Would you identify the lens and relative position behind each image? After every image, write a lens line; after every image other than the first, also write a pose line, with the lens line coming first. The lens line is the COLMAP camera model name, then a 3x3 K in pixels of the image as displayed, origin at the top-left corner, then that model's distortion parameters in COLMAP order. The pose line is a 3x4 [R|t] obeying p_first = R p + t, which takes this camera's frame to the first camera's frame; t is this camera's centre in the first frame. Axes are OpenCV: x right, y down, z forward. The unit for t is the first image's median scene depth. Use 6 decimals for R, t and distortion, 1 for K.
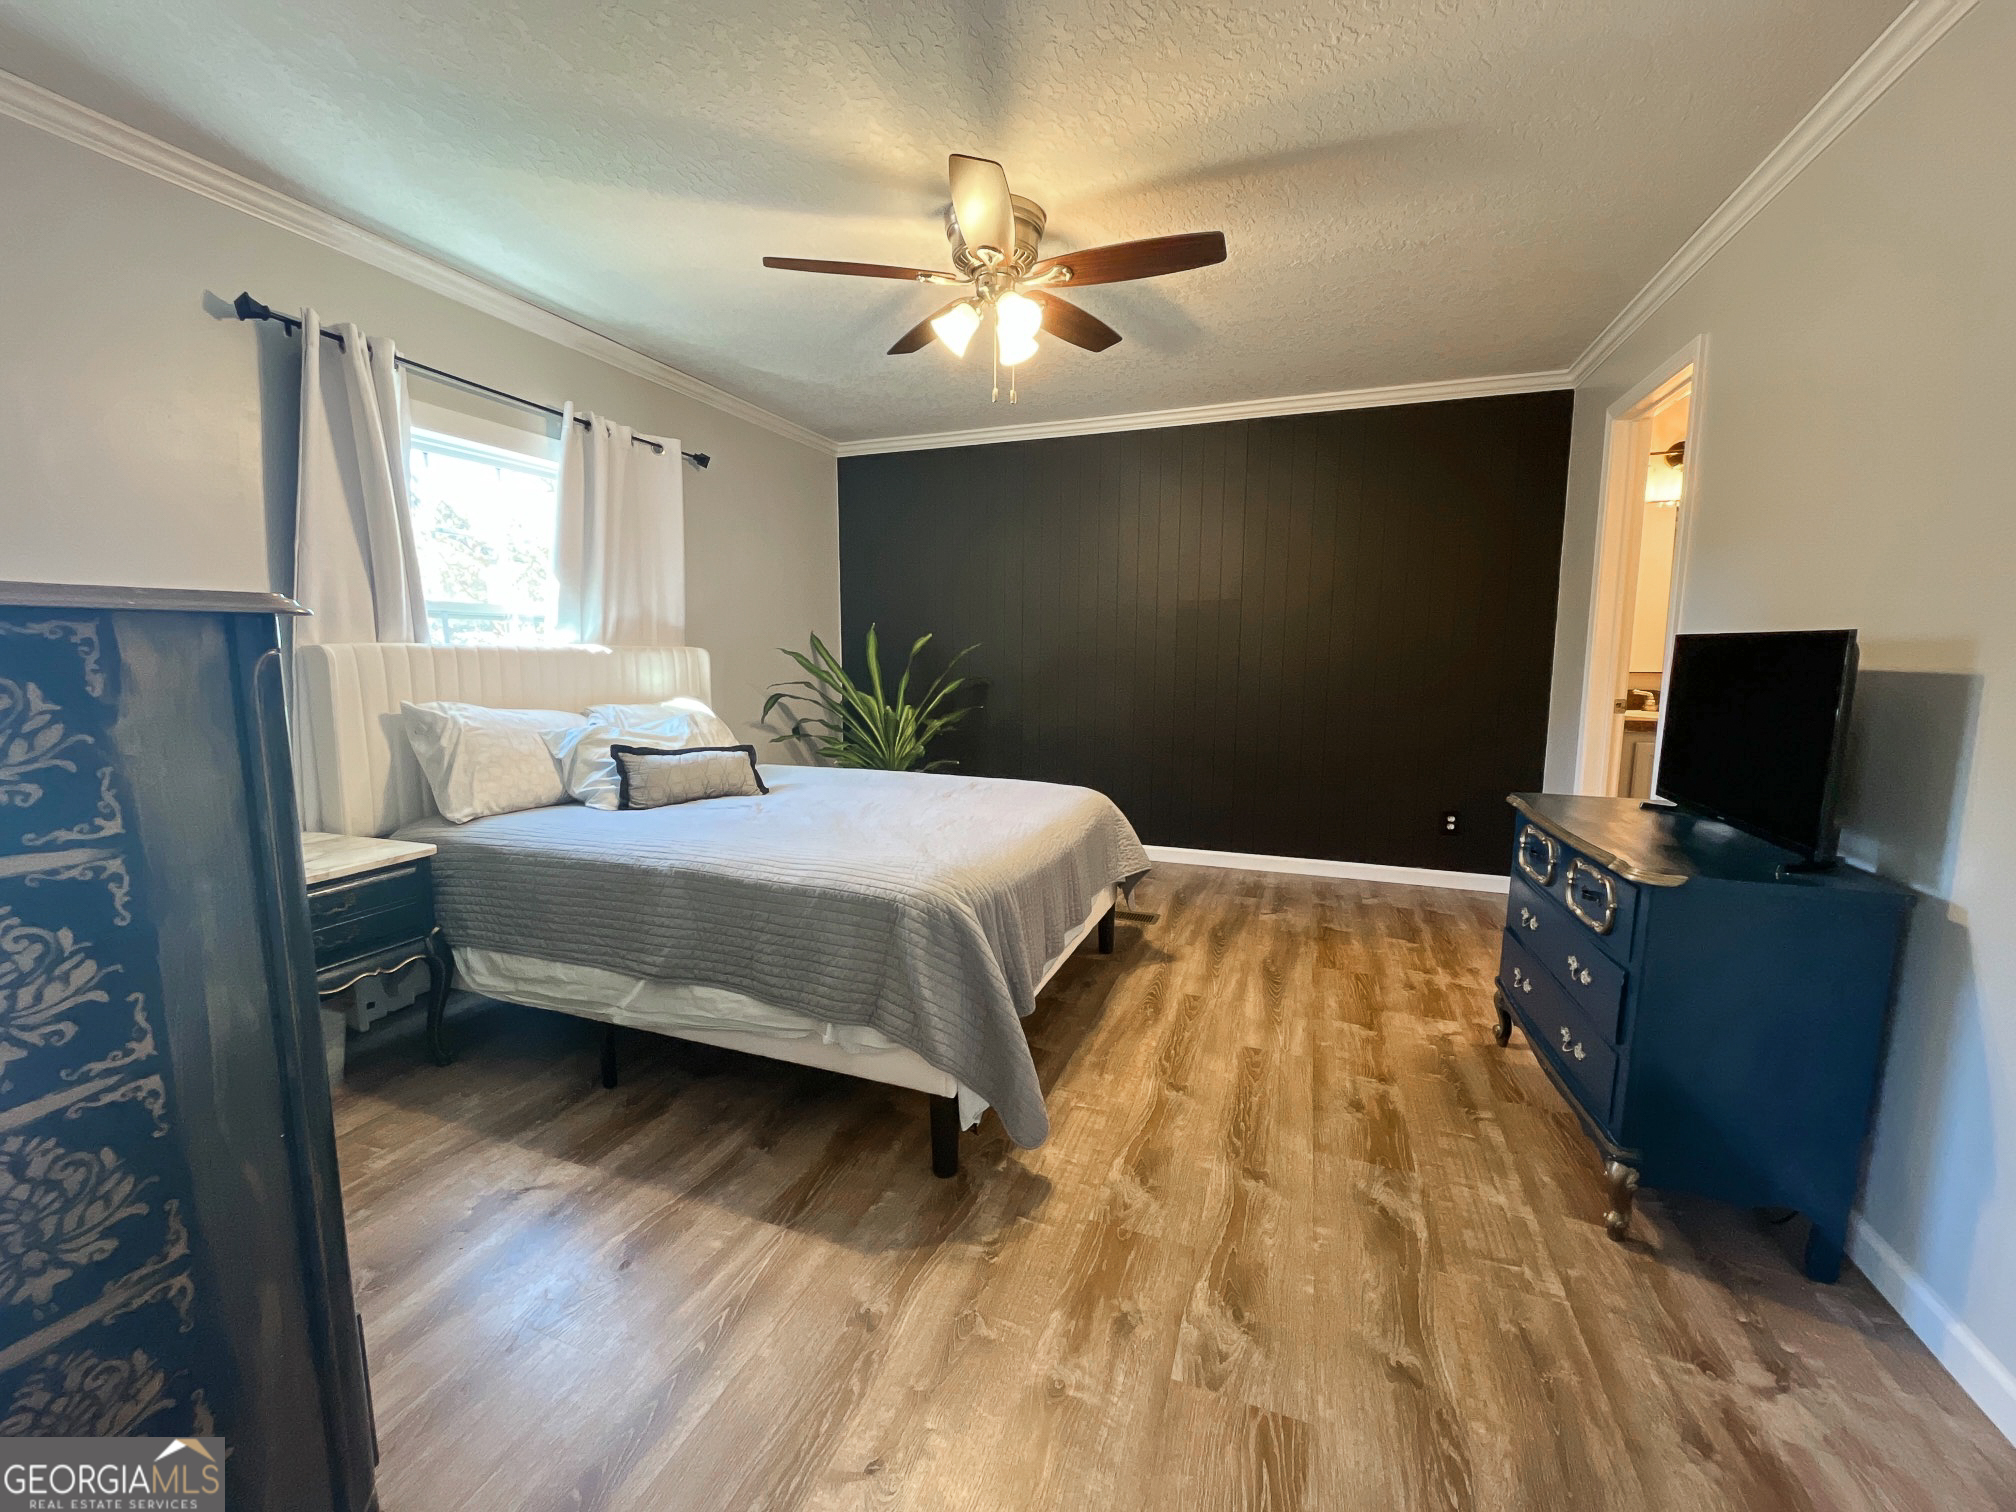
lens RADIAL K [[814.9, 0, 994.2], [0, 814.9, 760.2], [0, 0, 1]] dist [-0.005272, 0.000848]
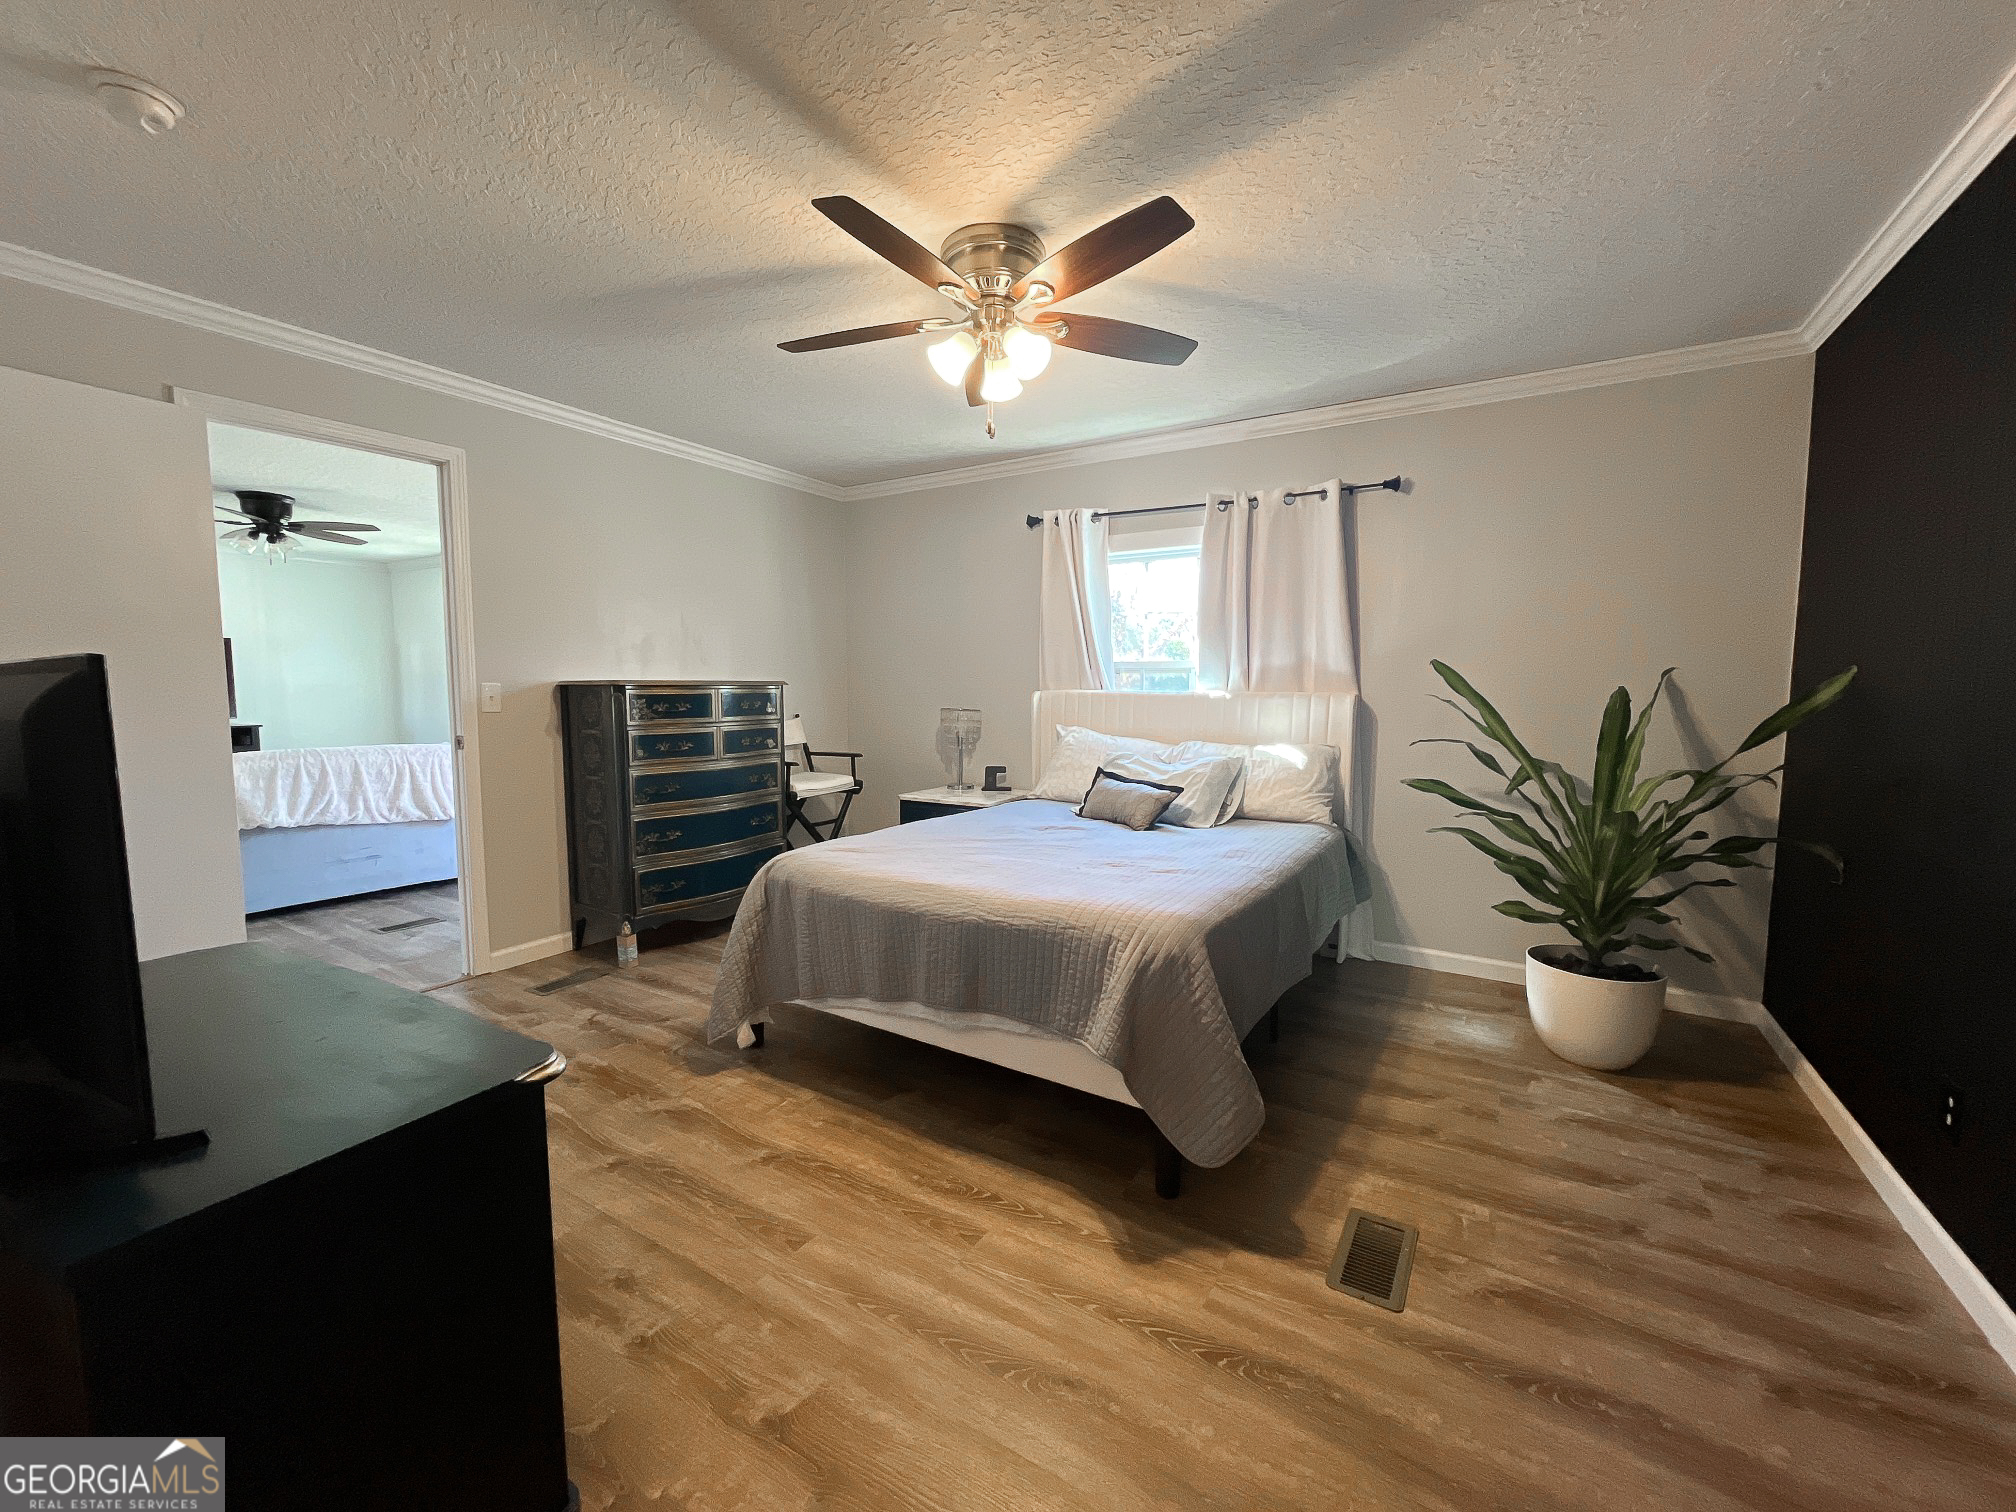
lens RADIAL K [[814.9, 0, 1008.5], [0, 814.9, 757.9], [0, 0, 1]] dist [-0.005272, 0.000848]
pose [[-0.191977, 0.077595, -0.978327, 0.973076], [-0.138396, 0.984767, 0.105264, -0.174862], [0.971592, 0.155605, -0.178314, 1.261448]]
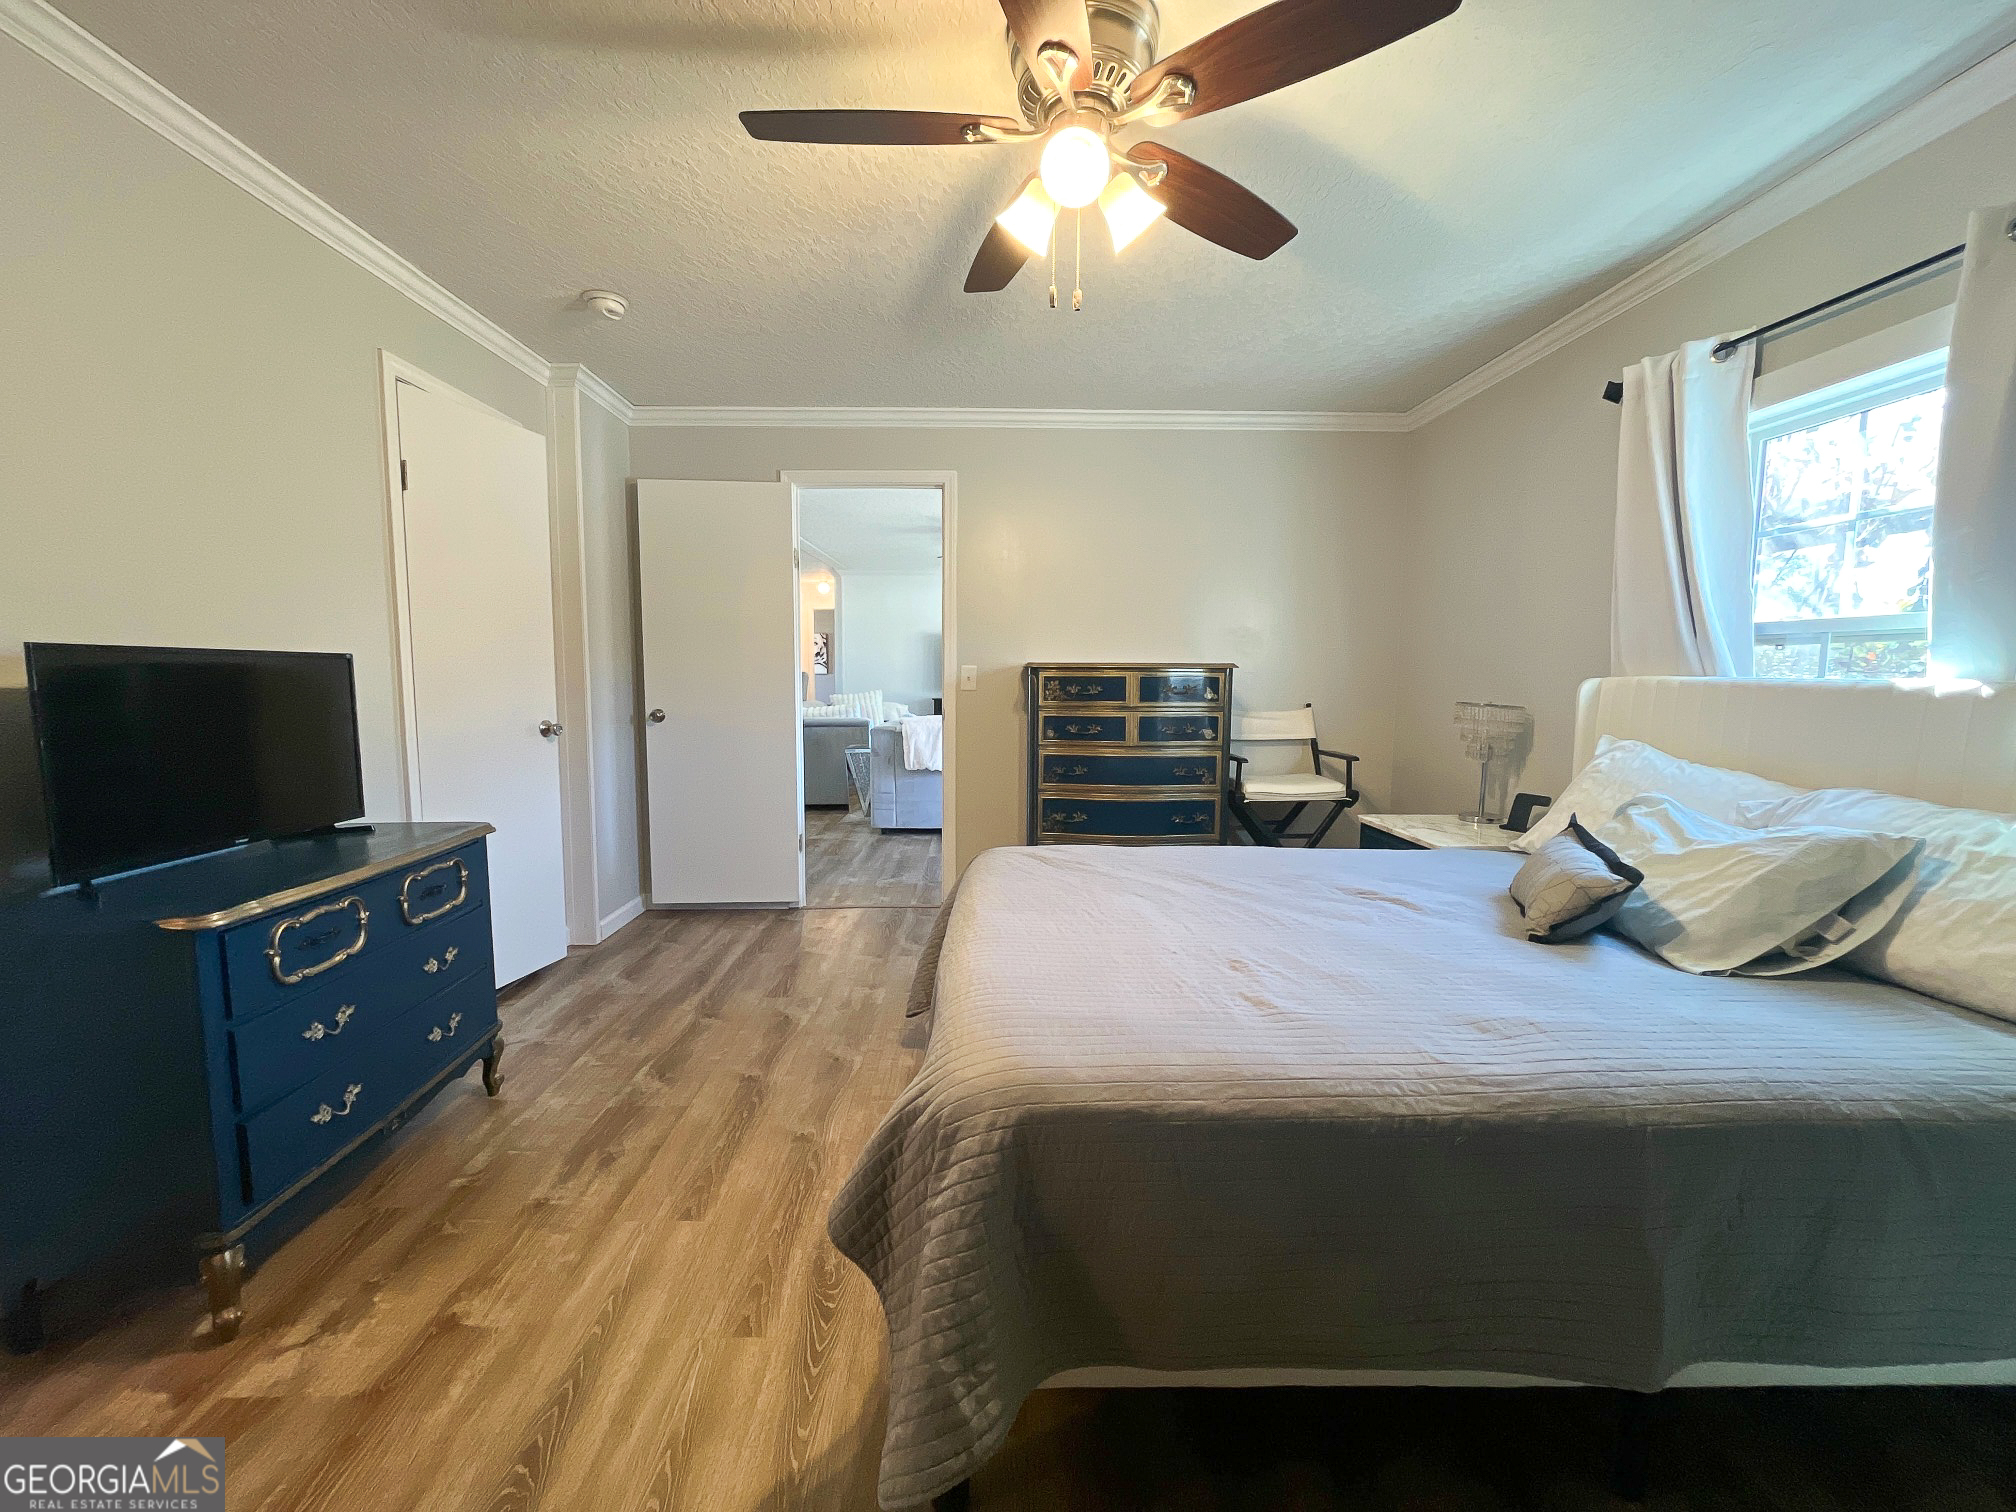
lens RADIAL K [[814.9, 0, 993.3], [0, 814.9, 755.2], [0, 0, 1]] dist [-0.005272, 0.000848]
pose [[-0.929527, 0.025738, -0.367855, 0.327312], [-0.062648, 0.972038, 0.226314, -0.232747], [0.363394, 0.233410, -0.901923, 1.685036]]
